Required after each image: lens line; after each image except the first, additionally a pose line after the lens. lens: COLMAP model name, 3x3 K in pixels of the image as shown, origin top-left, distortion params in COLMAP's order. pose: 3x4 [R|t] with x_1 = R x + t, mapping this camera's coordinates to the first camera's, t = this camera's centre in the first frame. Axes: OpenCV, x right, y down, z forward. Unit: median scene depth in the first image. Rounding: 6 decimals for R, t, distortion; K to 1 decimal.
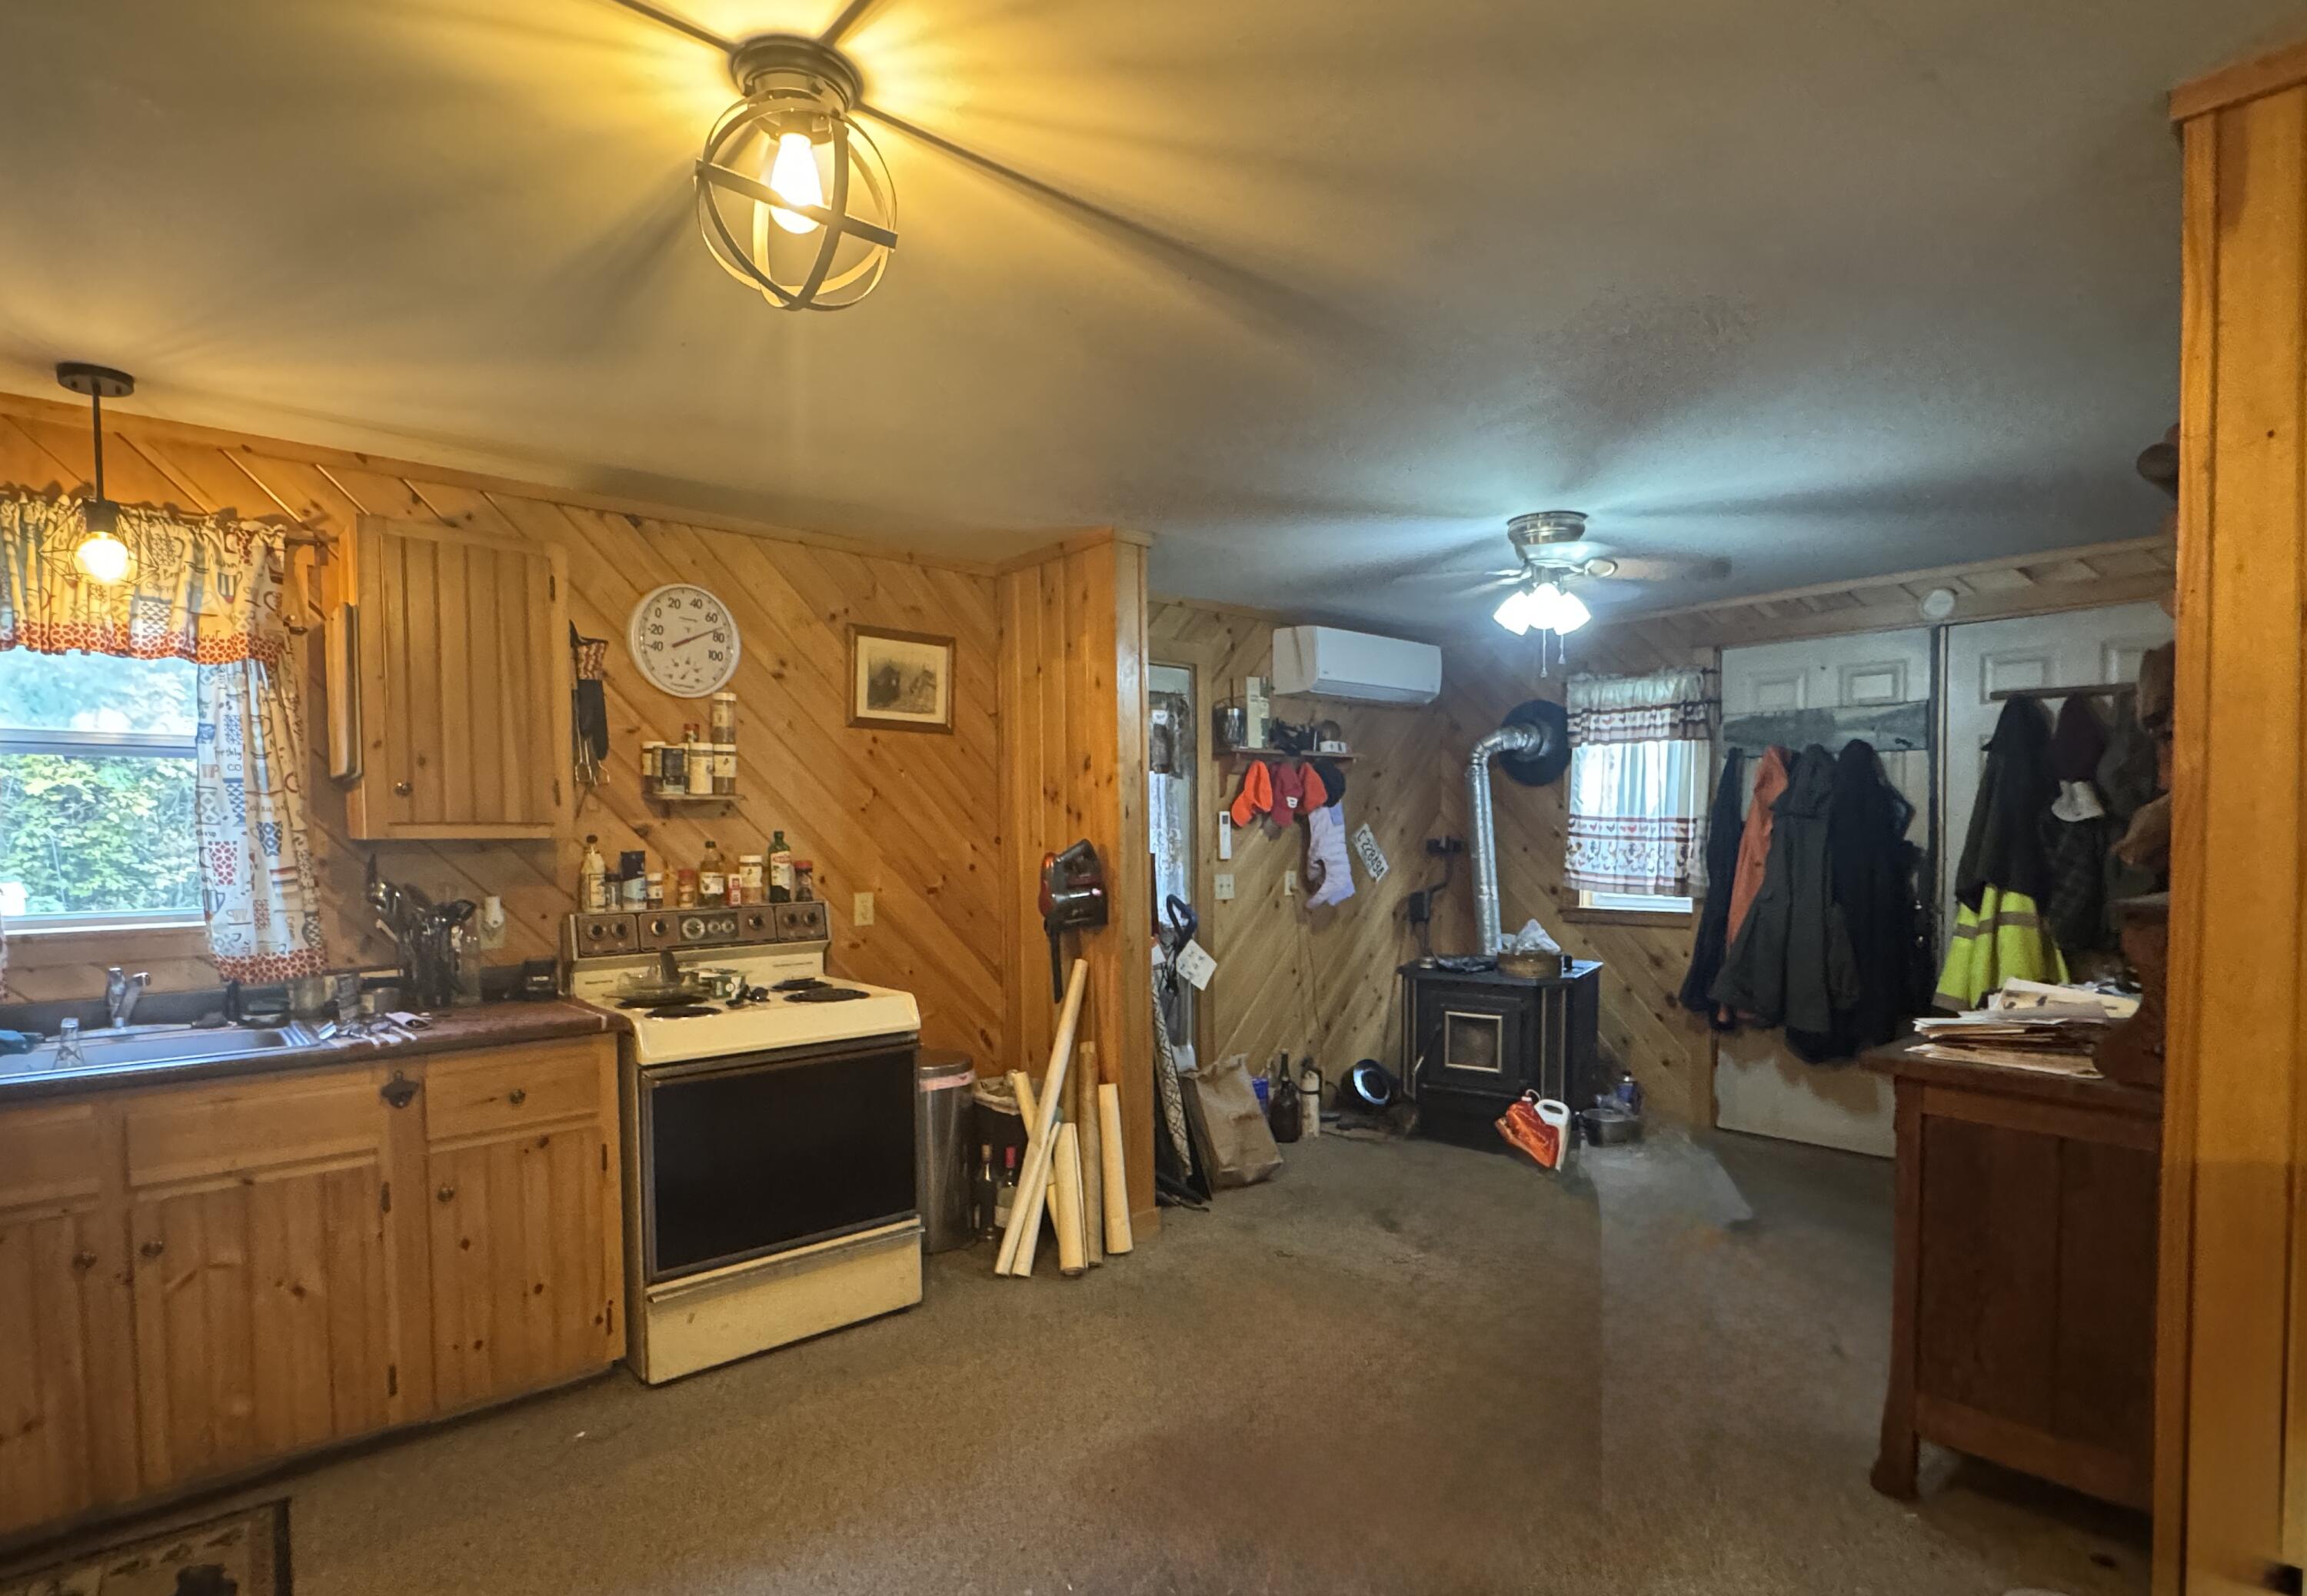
lens RADIAL K [[1068.3, 0, 1146.6], [0, 1068.3, 864.0], [0, 0, 1]] dist [0.000148, 0.000061]
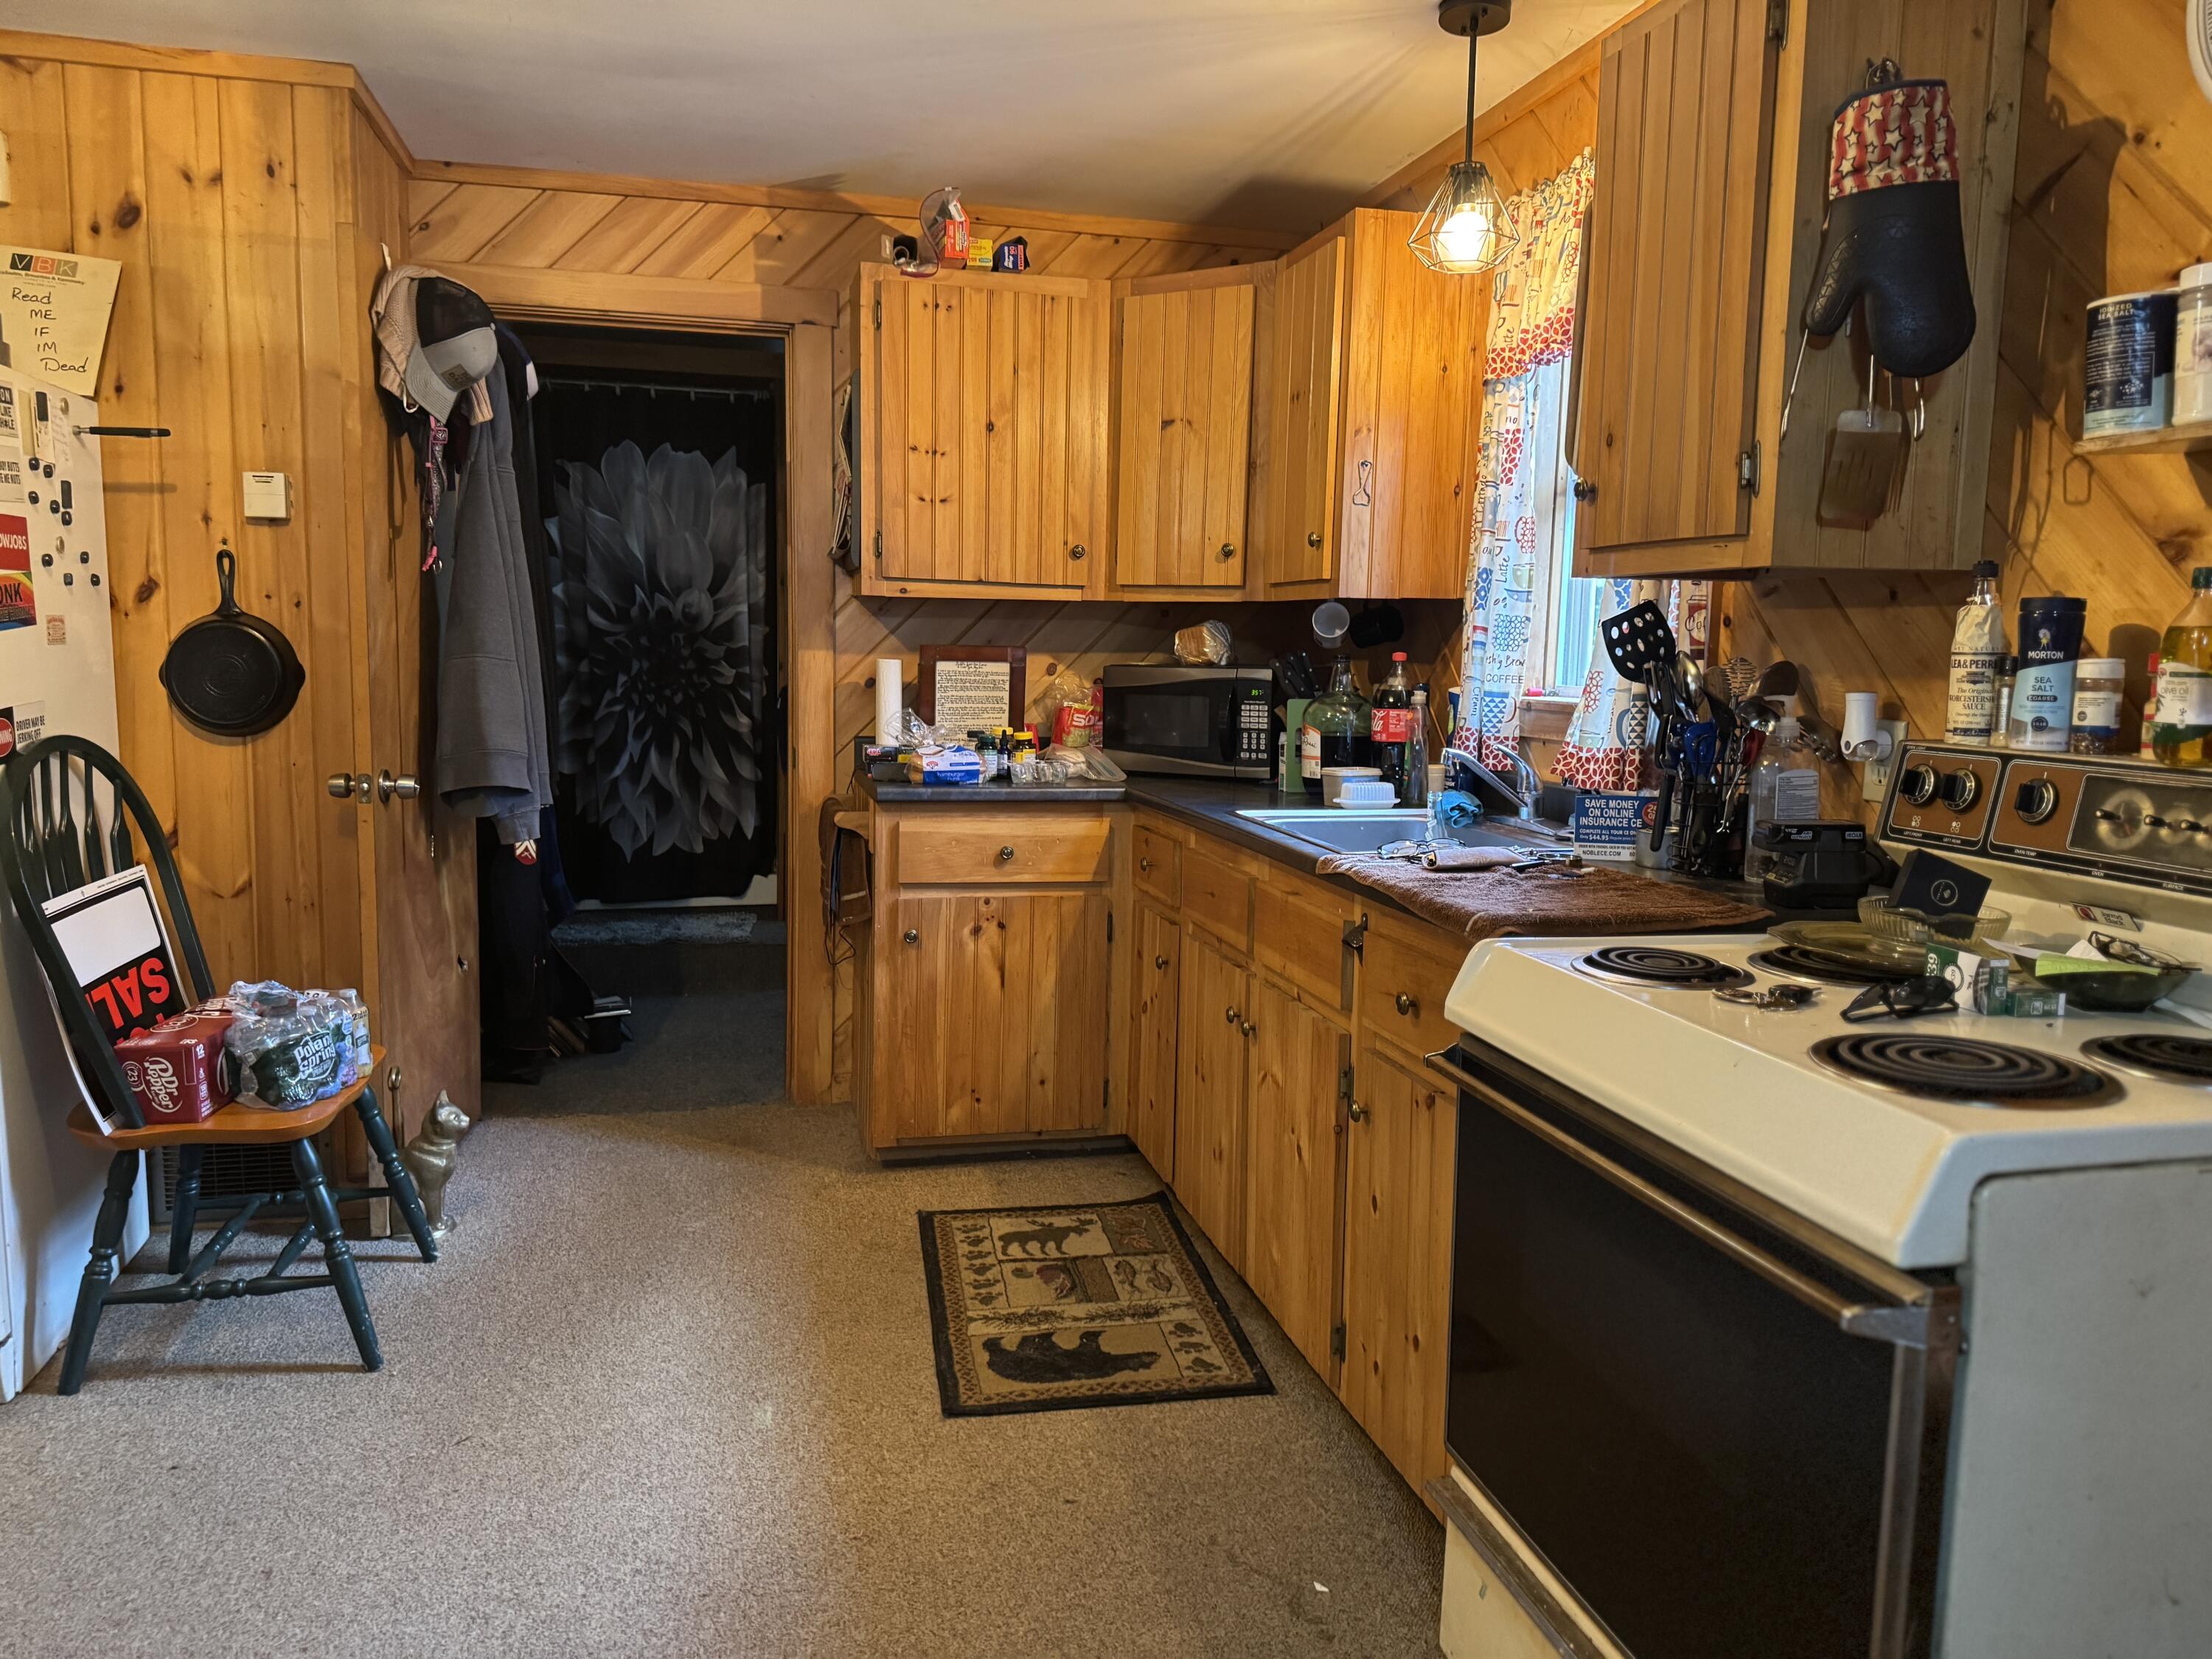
lens RADIAL K [[1546.7, 0, 1106.0], [0, 1546.7, 829.5], [0, 0, 1]] dist [0.106288, -0.141223]
pose [[-0.450369, 0.104744, -0.886677, 0.184197], [-0.042938, 0.989405, 0.138688, 0.006014], [0.891809, 0.100533, -0.441100, 0.926164]]
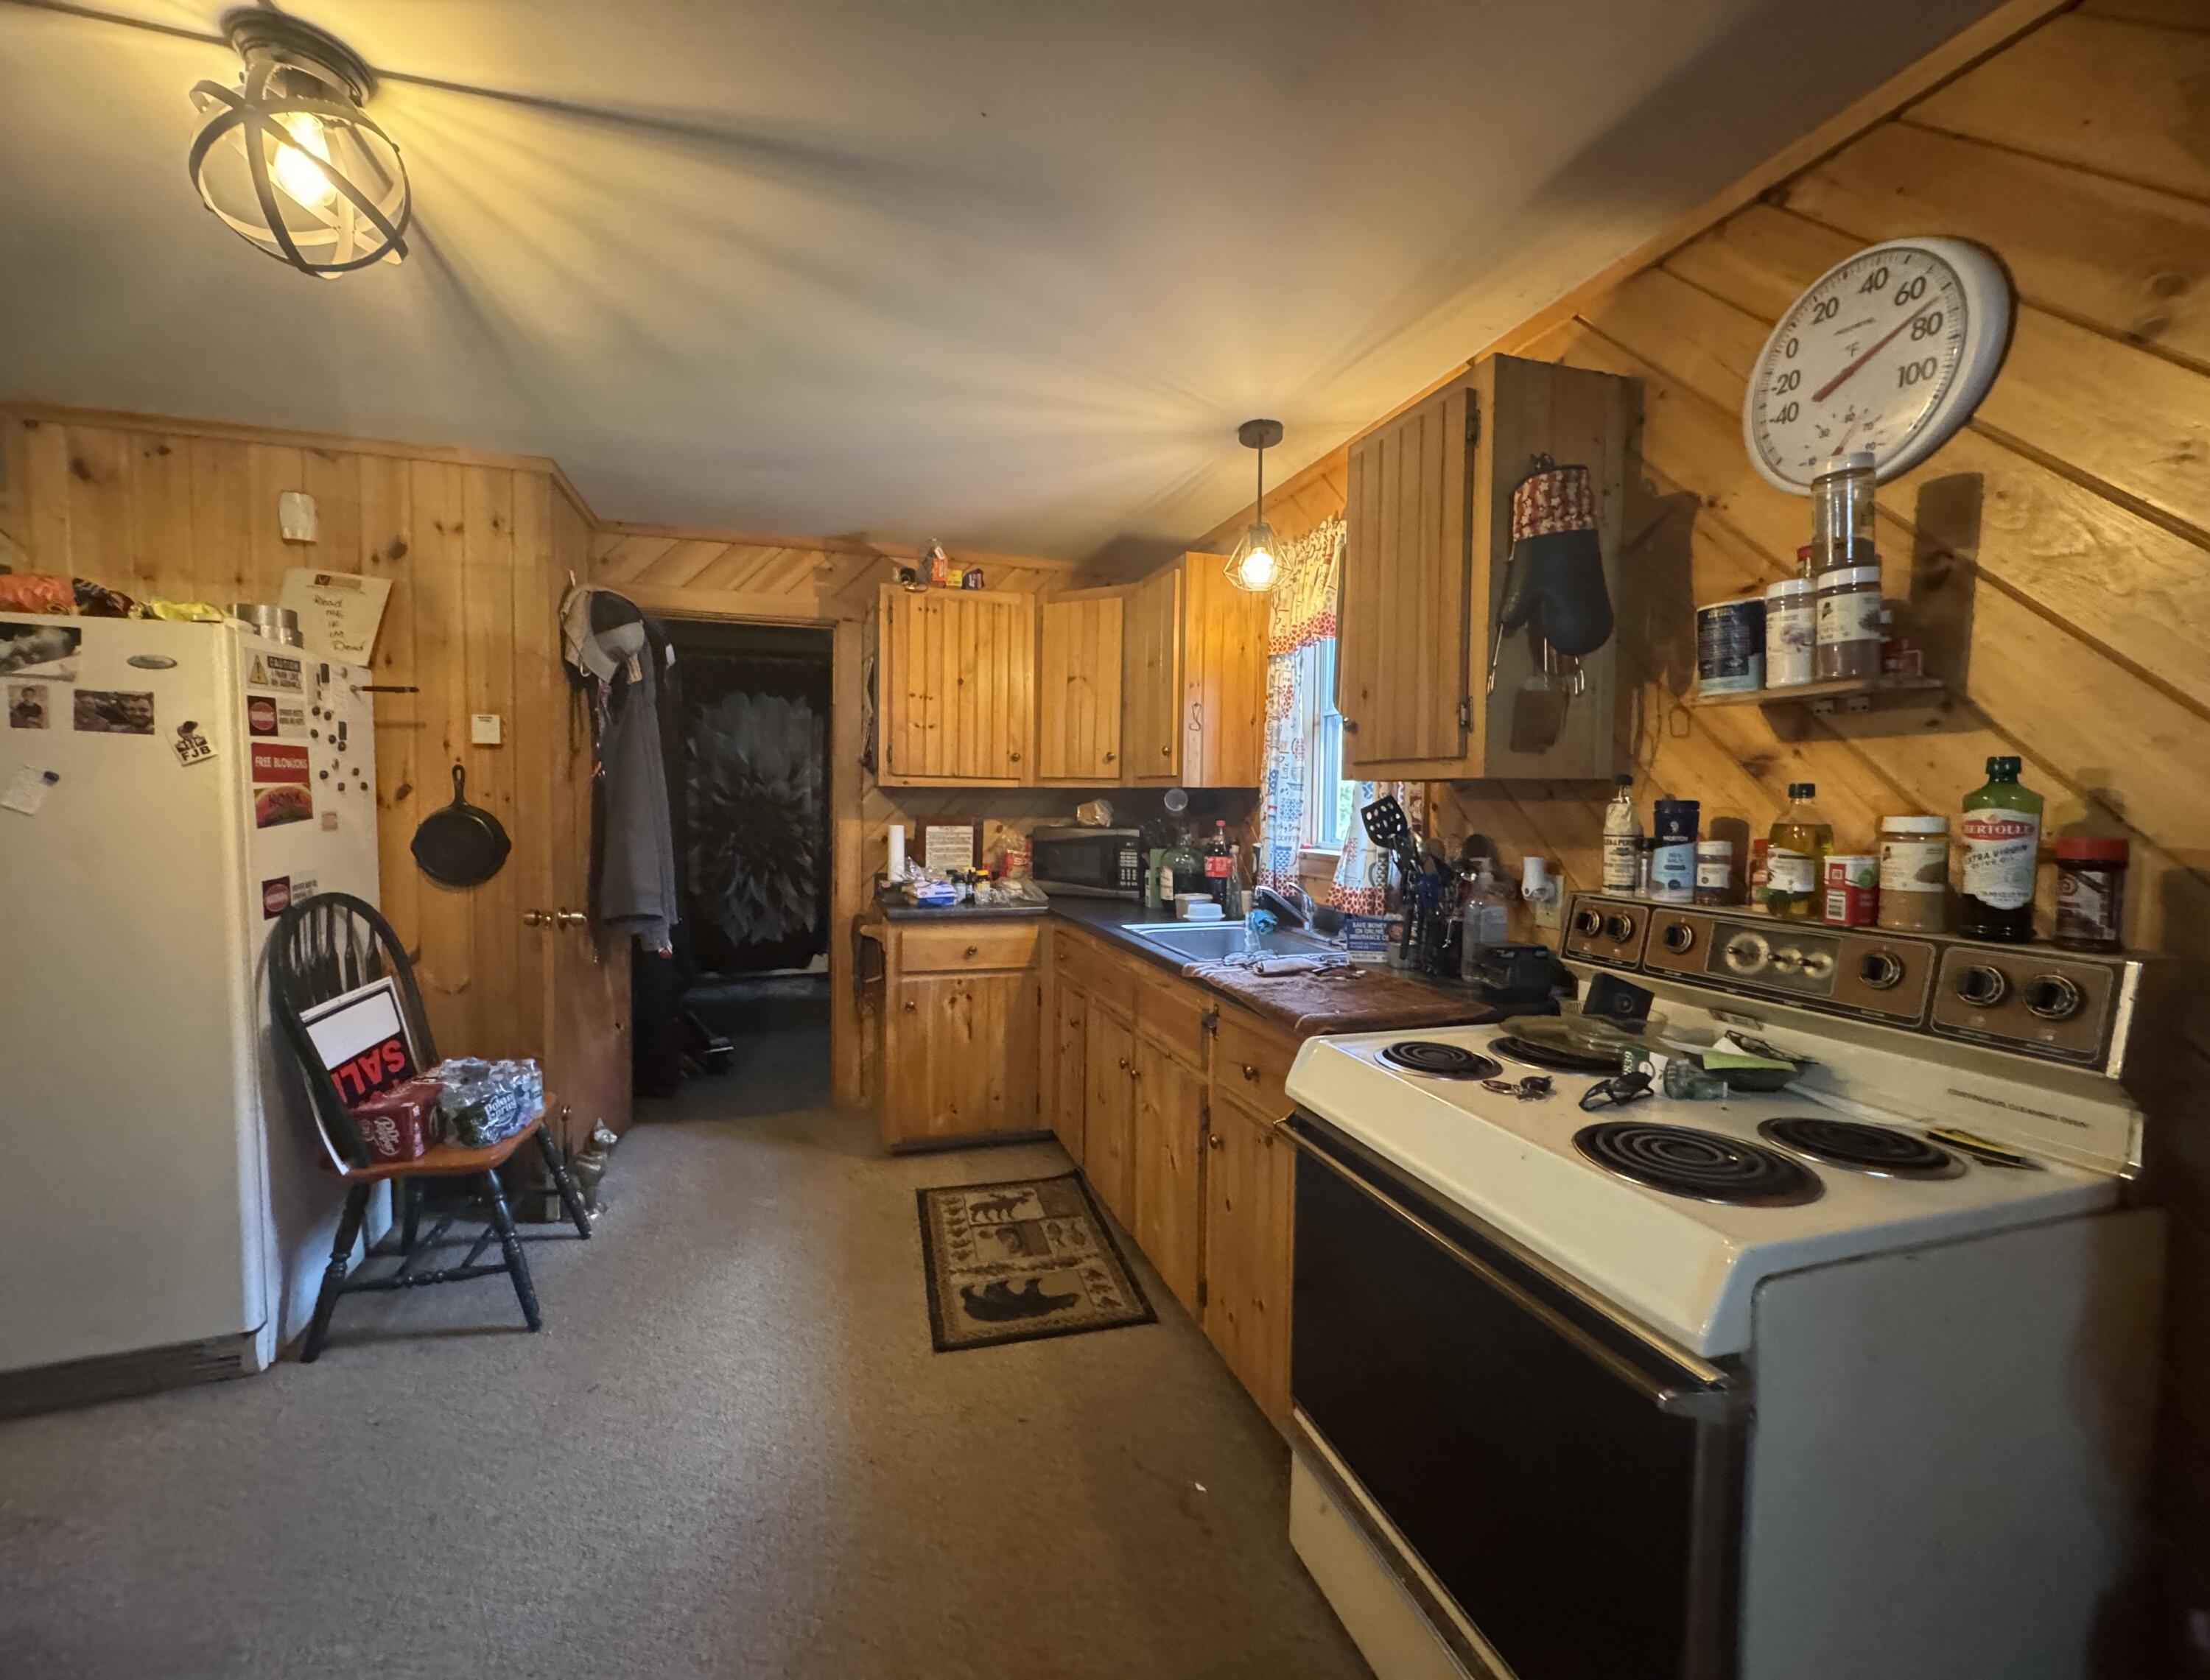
lens RADIAL K [[875.3, 0, 1085.8], [0, 875.3, 838.5], [0, 0, 1]] dist [-0.010255, 0.000248]
pose [[-0.388908, 0.044844, -0.920184, 0.080626], [-0.035191, 0.997363, 0.063478, -0.009827], [0.920604, 0.057069, -0.386304, 0.863251]]
